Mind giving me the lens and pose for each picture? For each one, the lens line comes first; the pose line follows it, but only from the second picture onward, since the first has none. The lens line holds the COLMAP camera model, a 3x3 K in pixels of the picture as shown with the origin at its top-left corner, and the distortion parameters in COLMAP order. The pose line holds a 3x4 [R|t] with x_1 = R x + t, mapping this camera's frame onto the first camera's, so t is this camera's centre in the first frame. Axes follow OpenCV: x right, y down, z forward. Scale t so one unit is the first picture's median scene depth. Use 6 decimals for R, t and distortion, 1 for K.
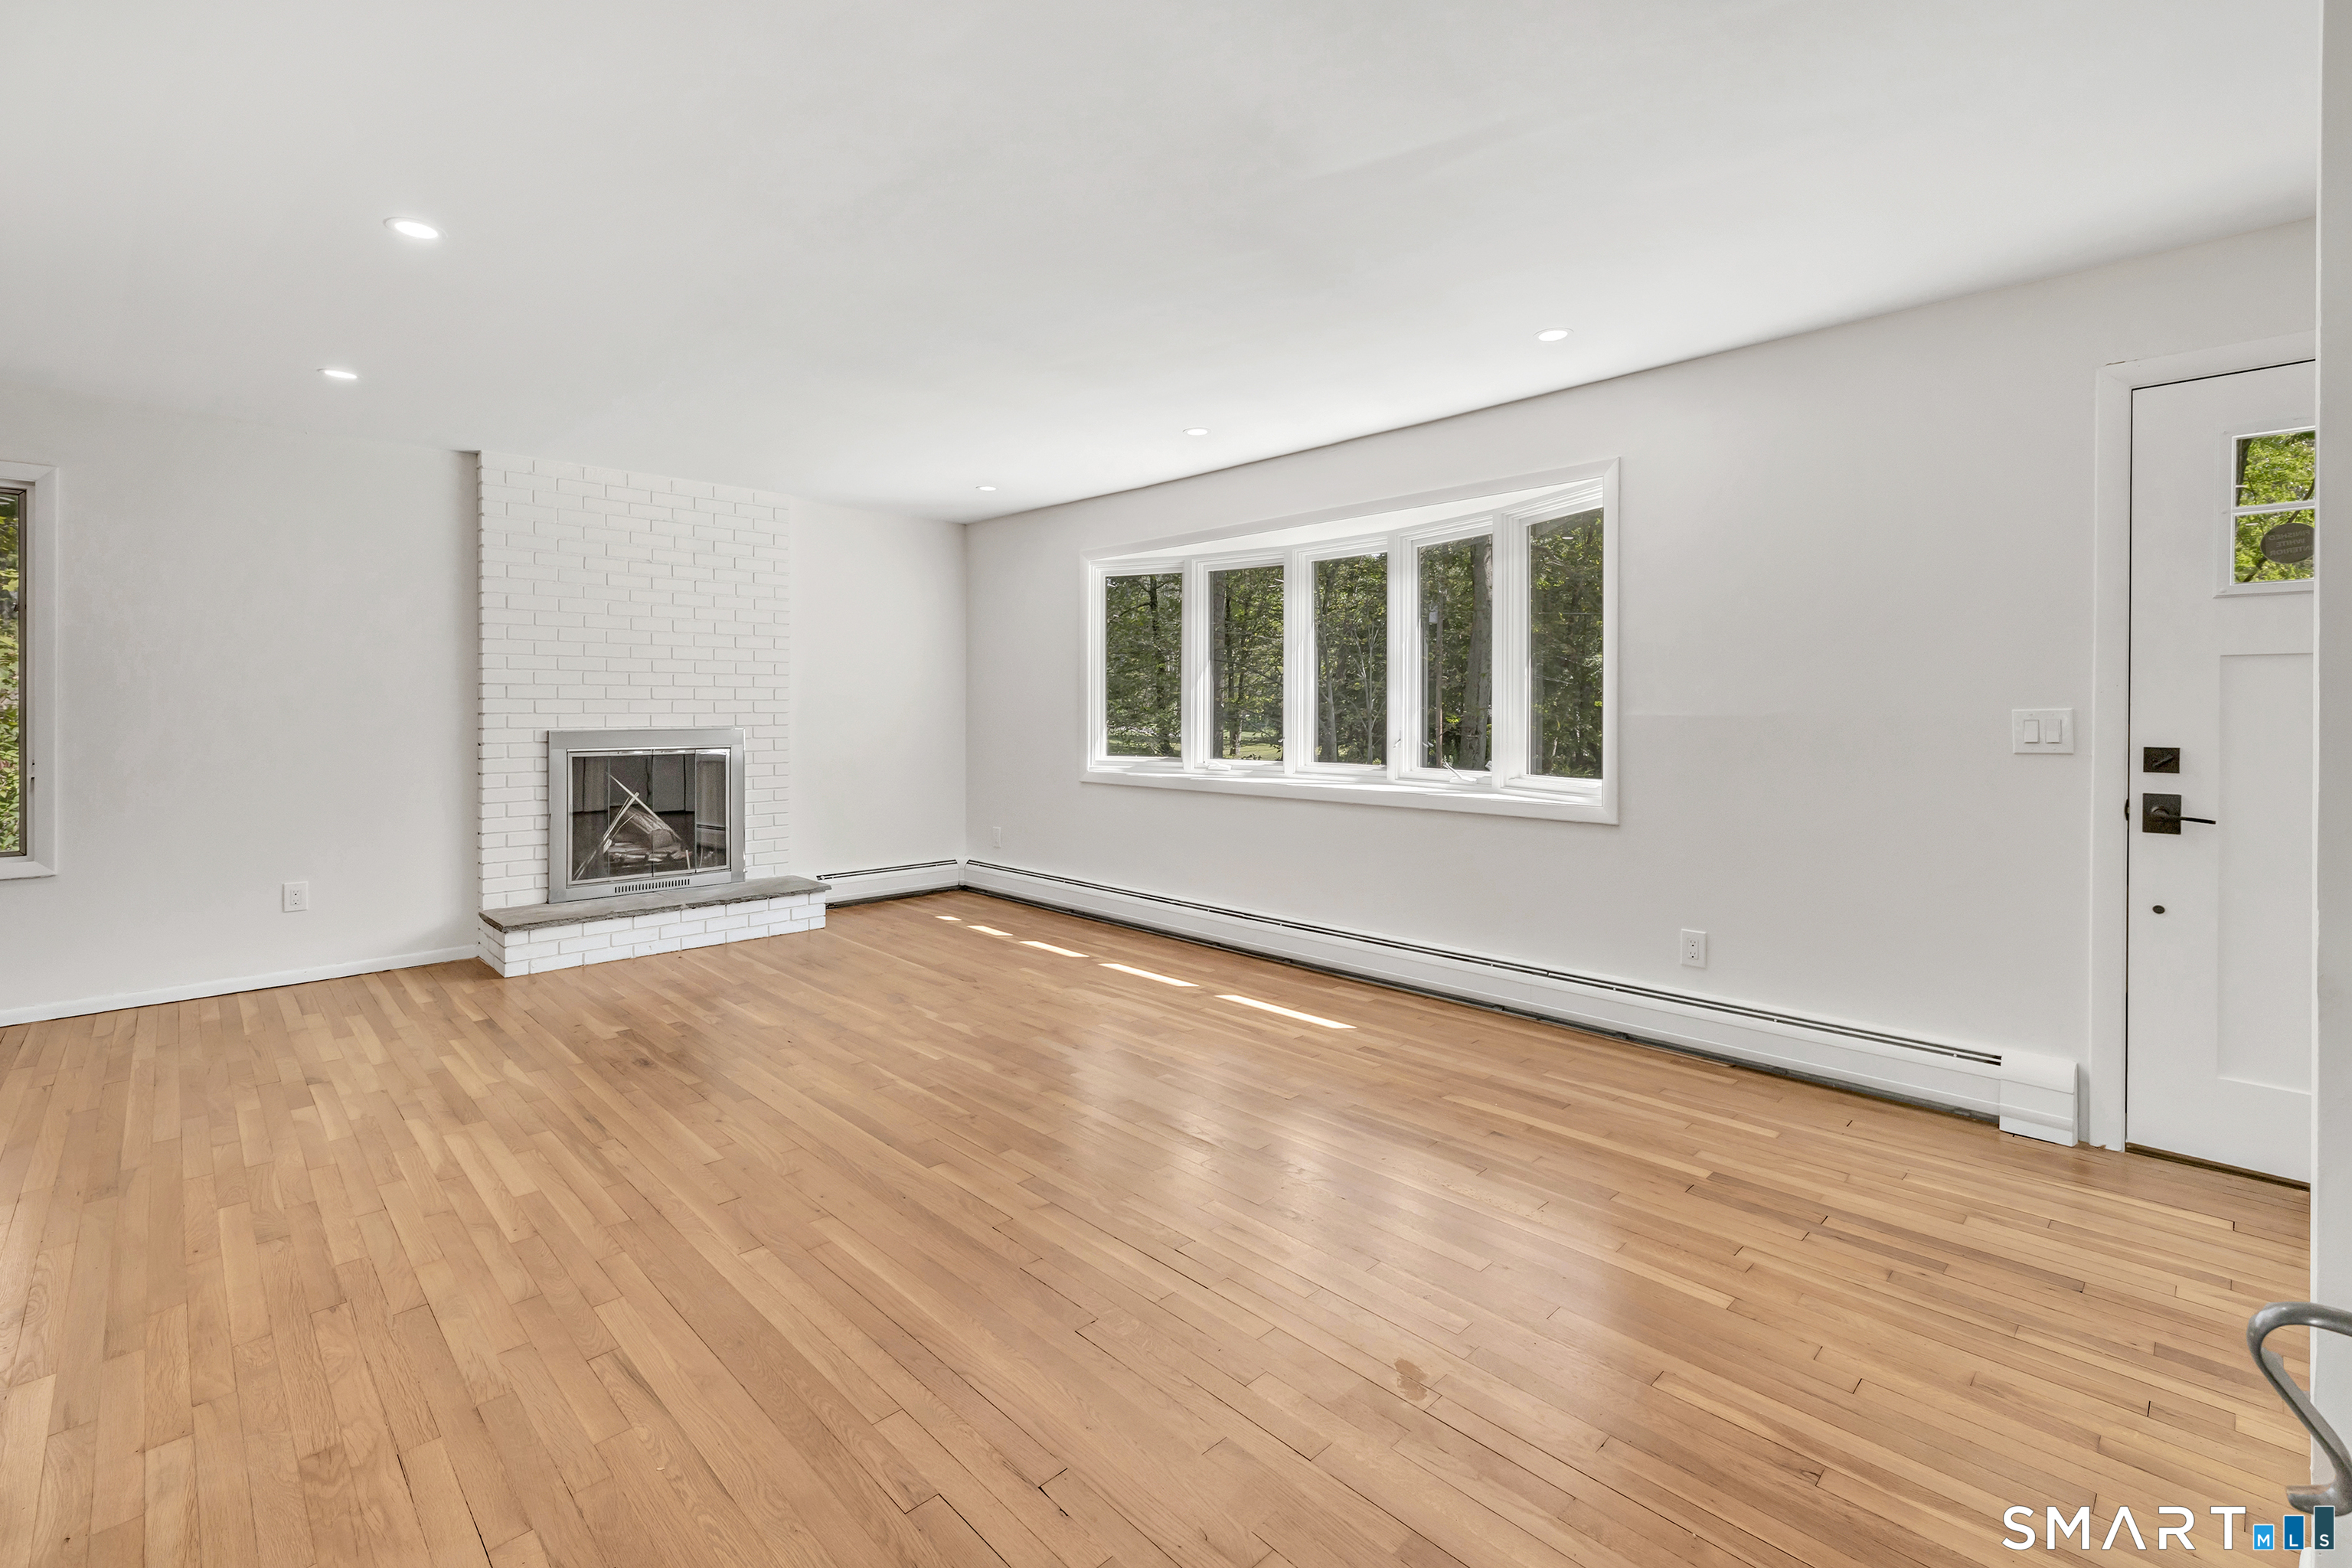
lens RADIAL K [[1023.2, 0, 1193.8], [0, 1023.2, 708.1], [0, 0, 1]] dist [-0.005504, 0.000526]
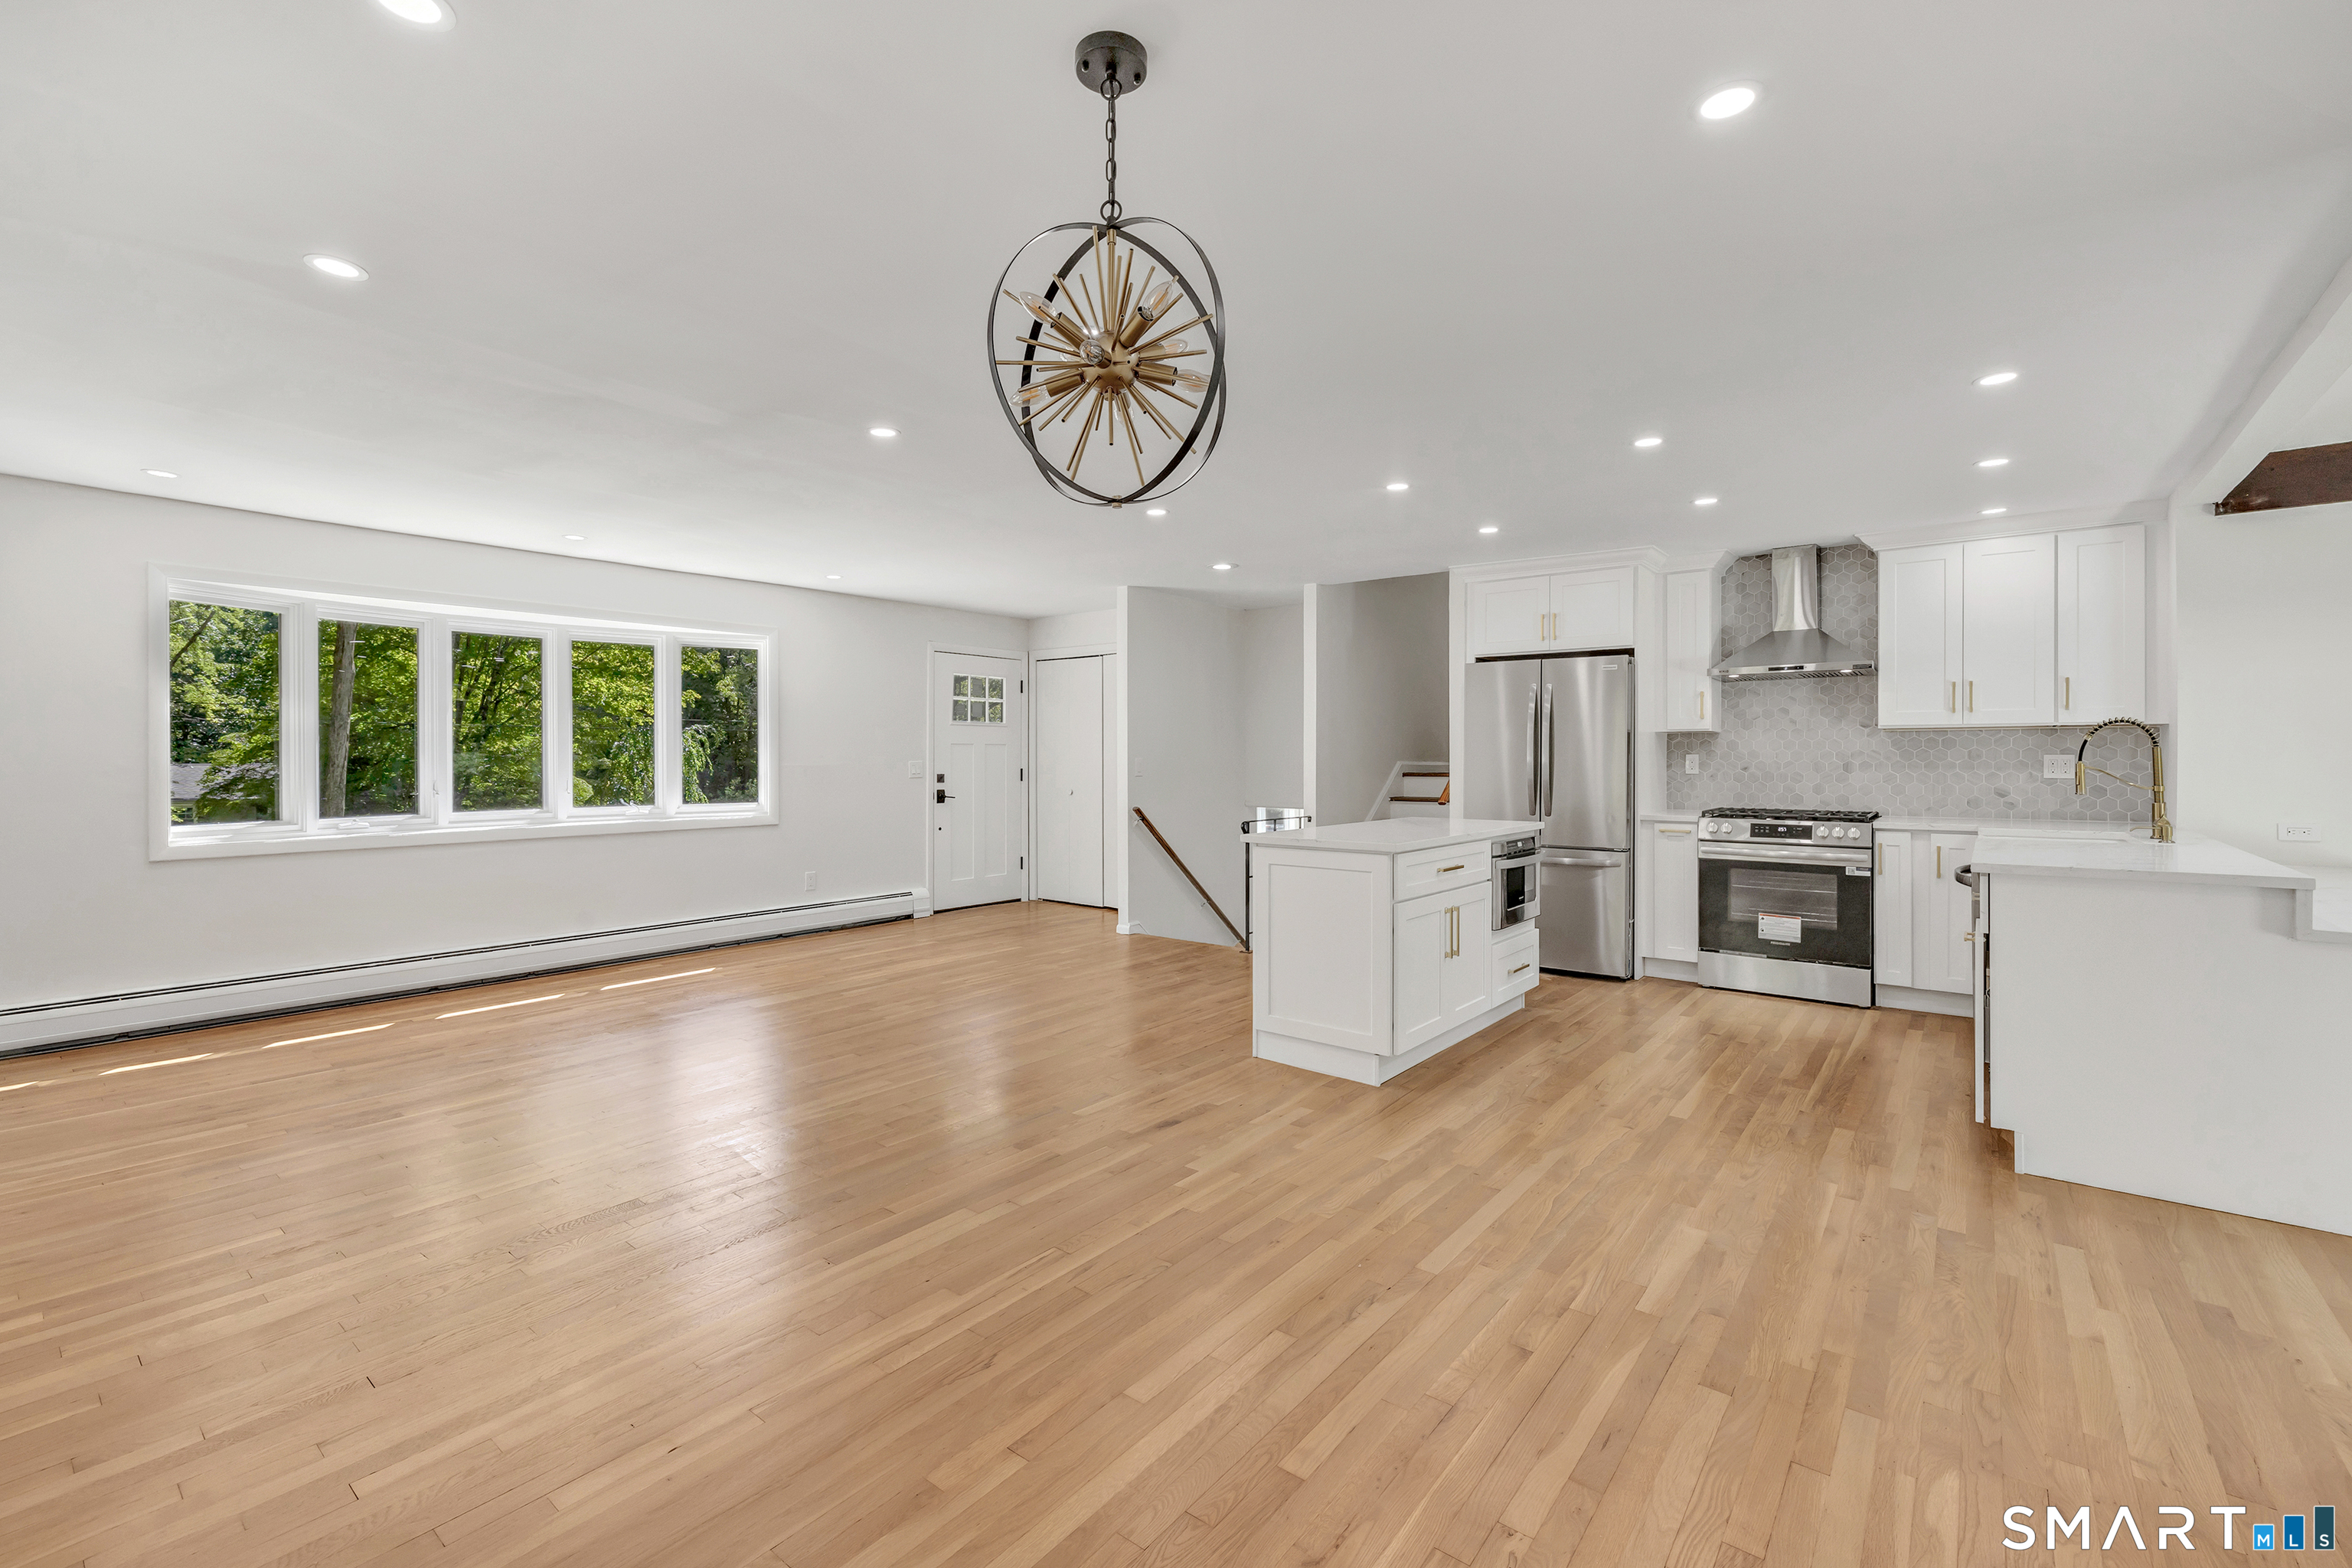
lens RADIAL K [[1023.2, 0, 1177.3], [0, 1023.2, 765.9], [0, 0, 1]] dist [-0.005504, 0.000526]
pose [[-0.150367, -0.006779, 0.988607, -1.338930], [0.000183, 0.999976, 0.006885, -0.003572], [-0.988630, 0.001216, -0.150362, 0.484435]]
